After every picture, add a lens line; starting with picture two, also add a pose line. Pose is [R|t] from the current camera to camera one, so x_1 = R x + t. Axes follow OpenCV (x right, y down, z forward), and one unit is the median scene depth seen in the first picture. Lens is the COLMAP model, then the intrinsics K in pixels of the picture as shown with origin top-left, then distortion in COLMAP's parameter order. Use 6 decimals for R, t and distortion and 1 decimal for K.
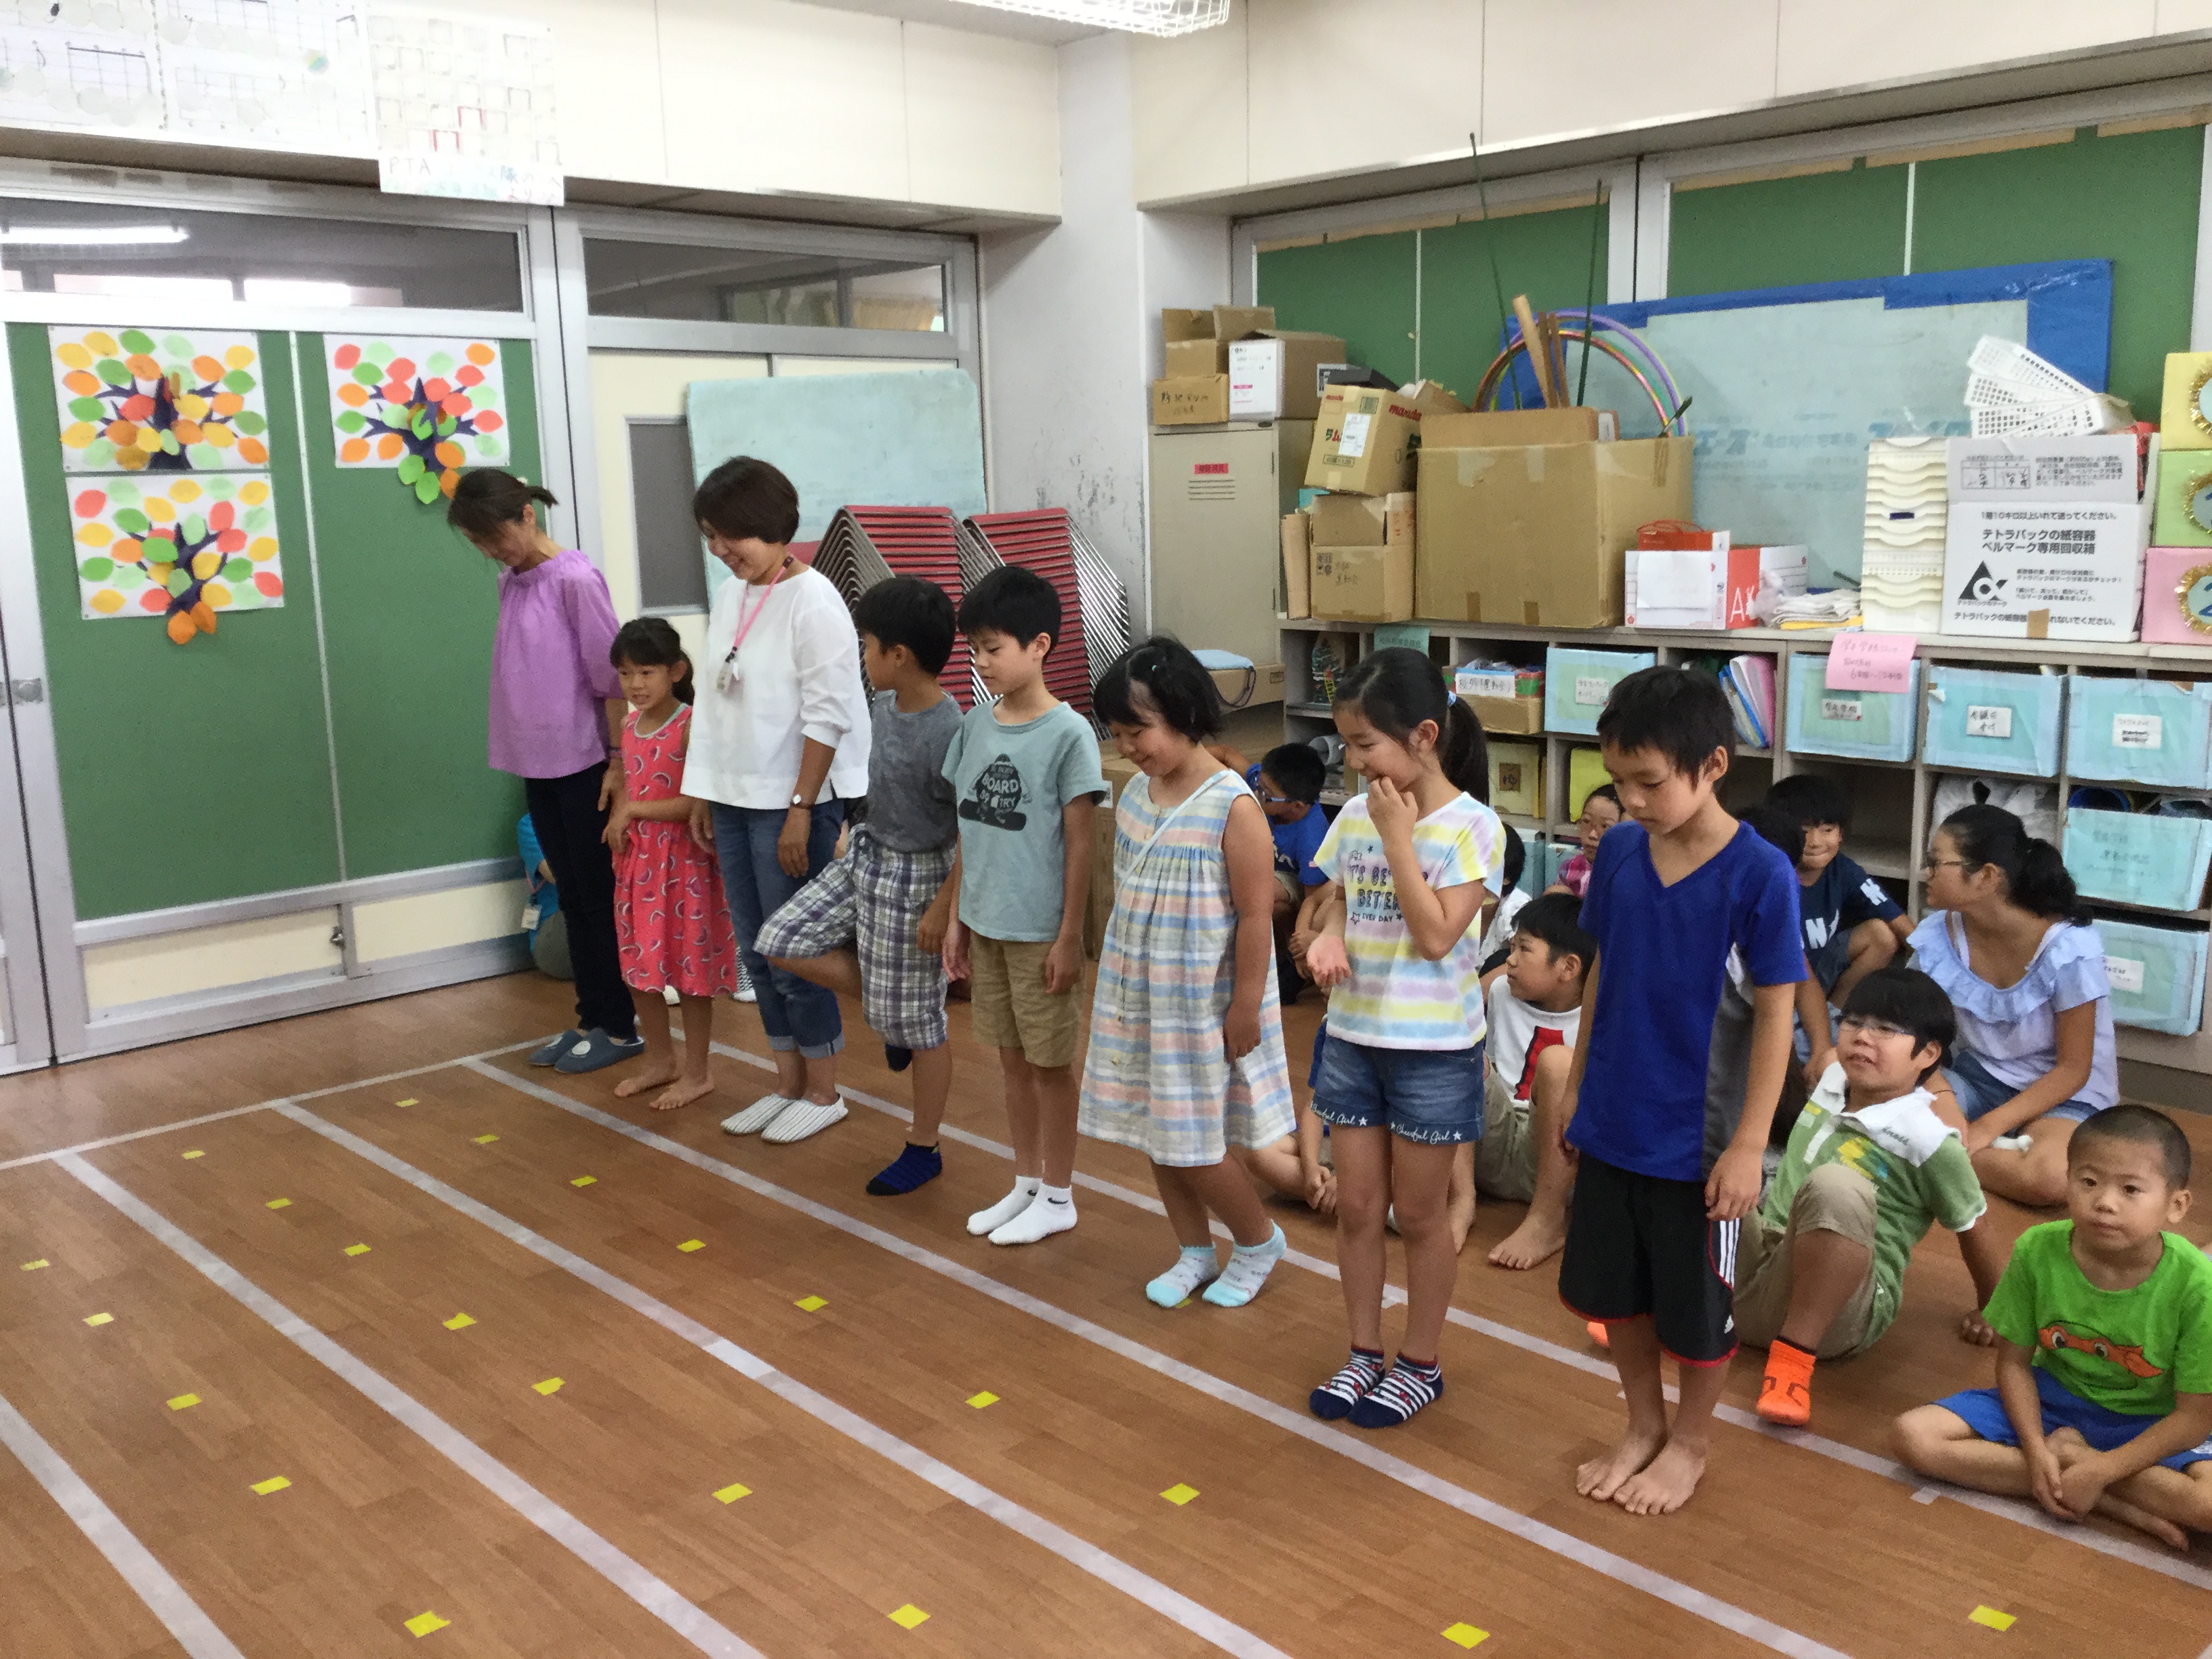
lens RADIAL K [[1983.9, 0, 1108.1], [0, 1983.9, 822.6], [0, 0, 1]] dist [0.052155, -0.102935]
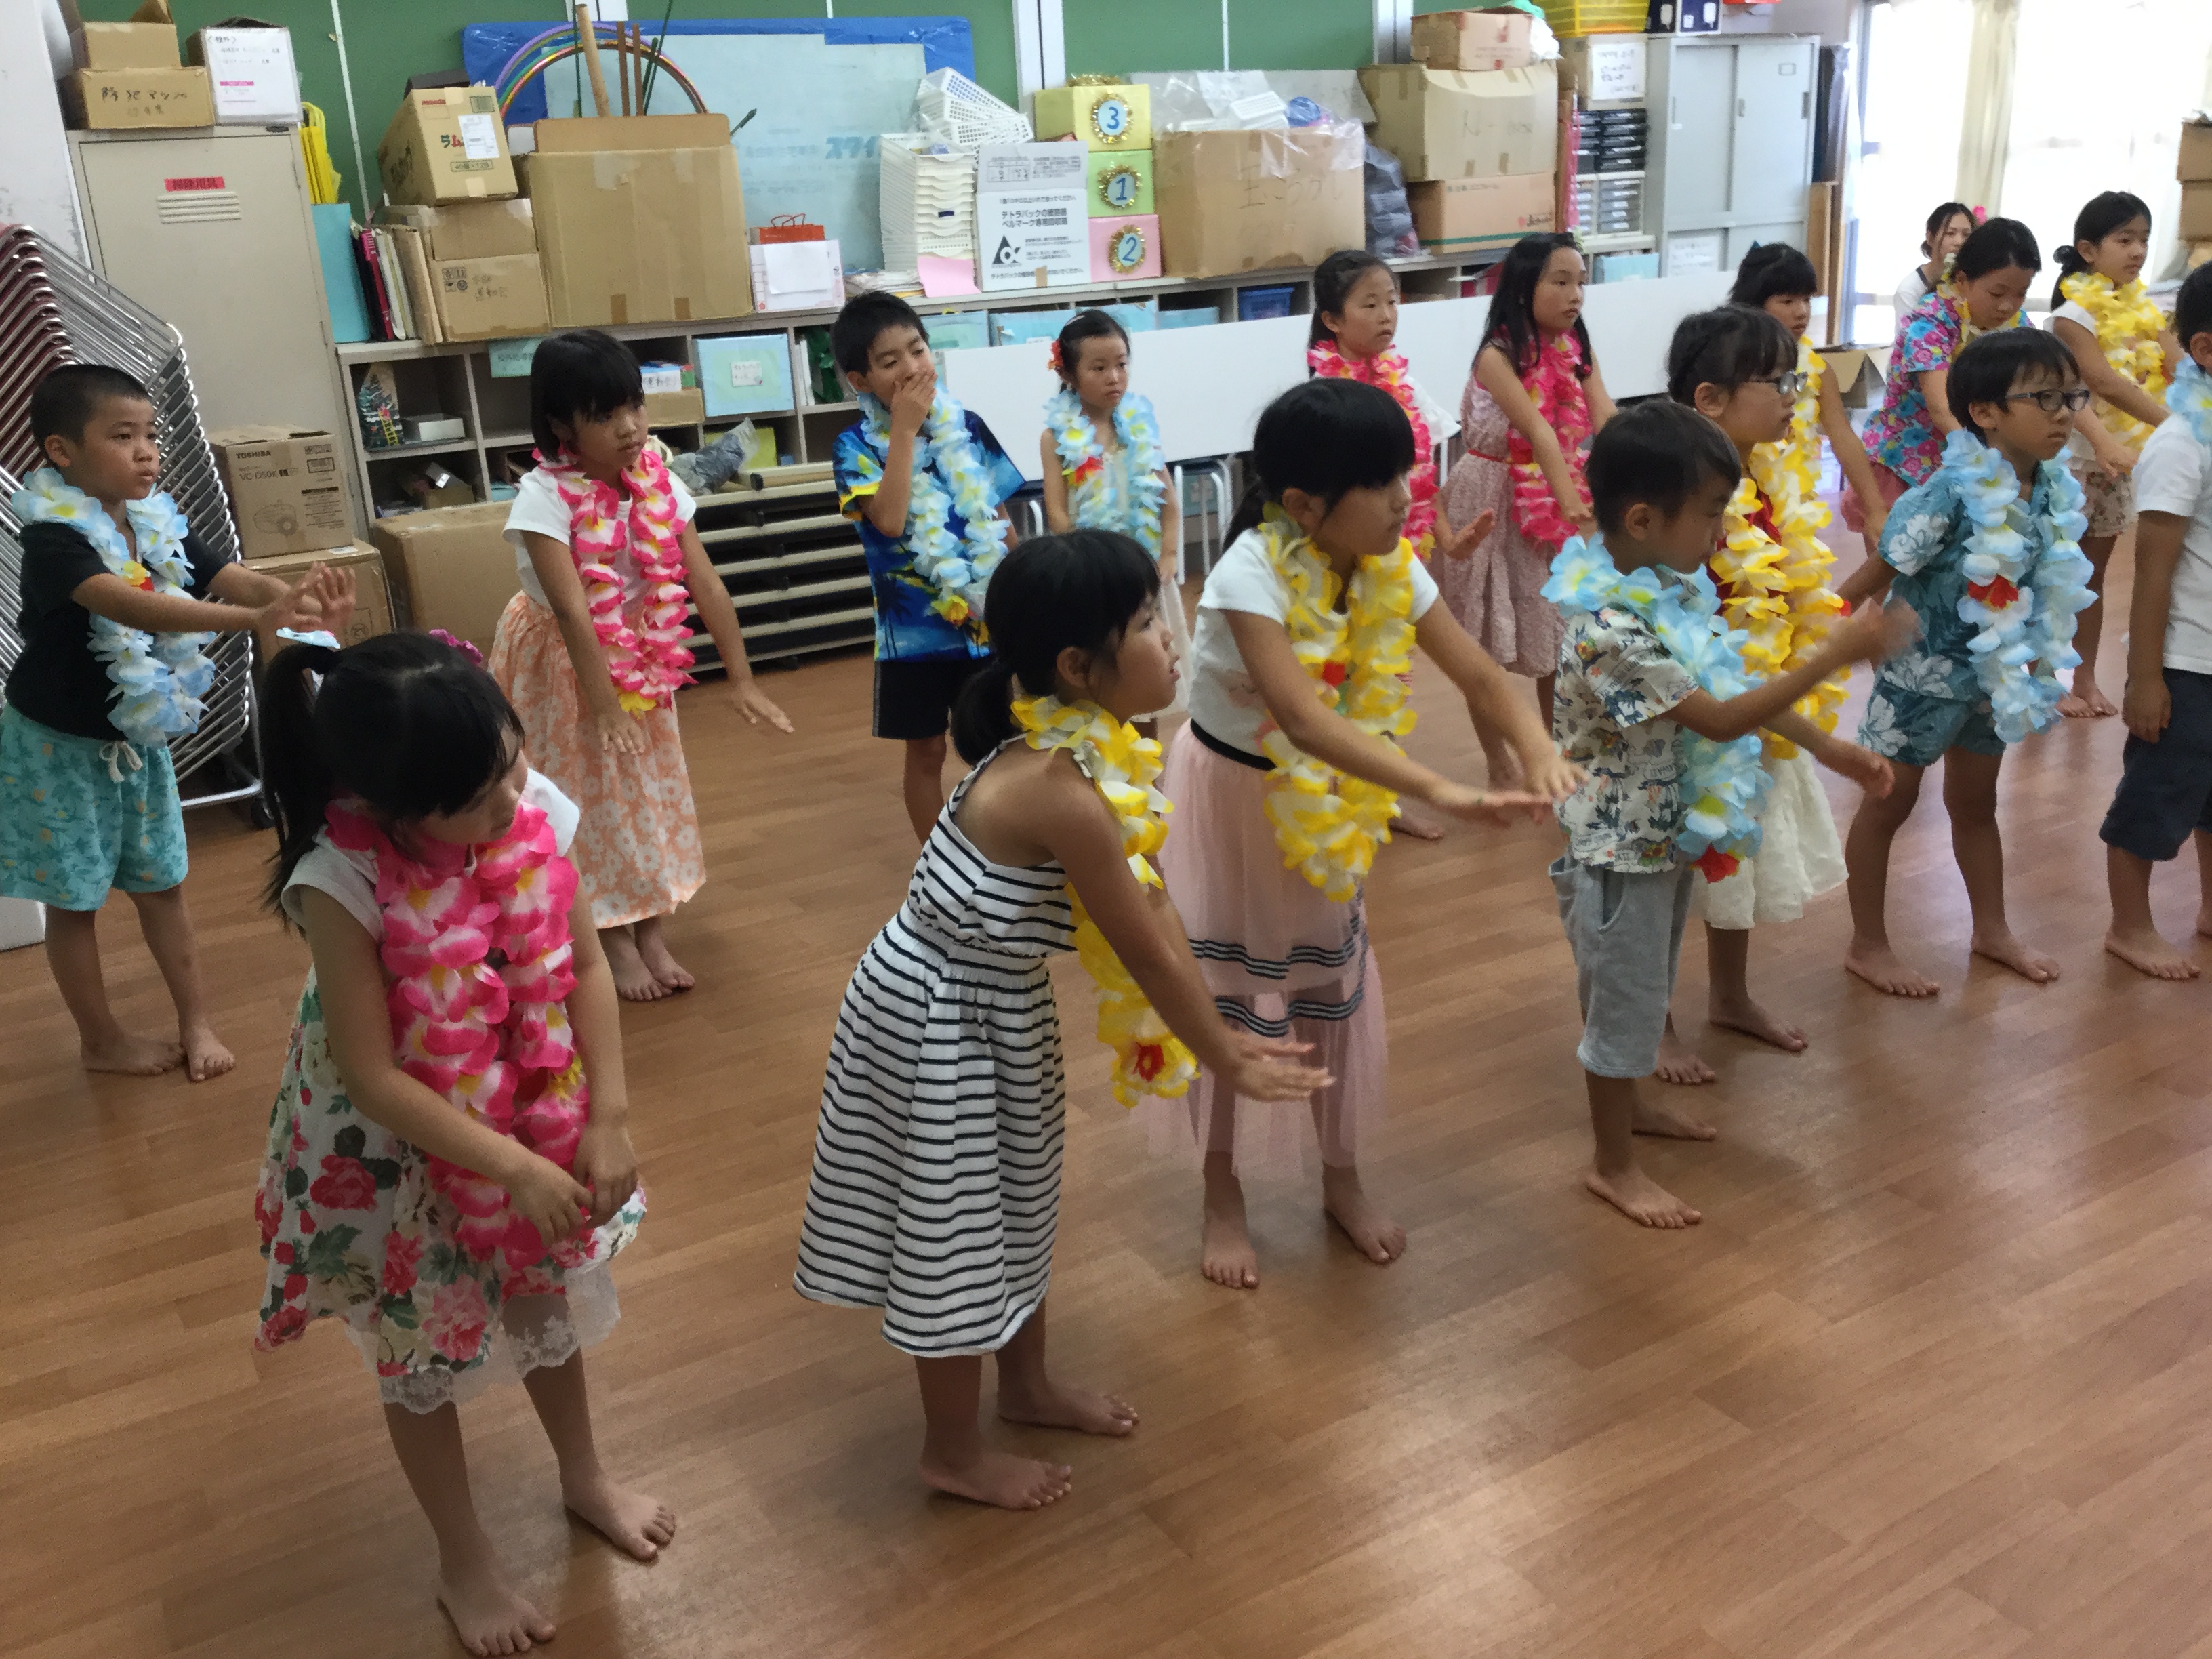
lens RADIAL K [[1983.9, 0, 1107.0], [0, 1983.9, 827.9], [0, 0, 1]] dist [0.052155, -0.102935]
pose [[0.222765, -0.285192, 0.932224, -0.973316], [0.215155, 0.947055, 0.238316, -0.053575], [-0.950833, 0.147484, 0.272331, 0.606614]]
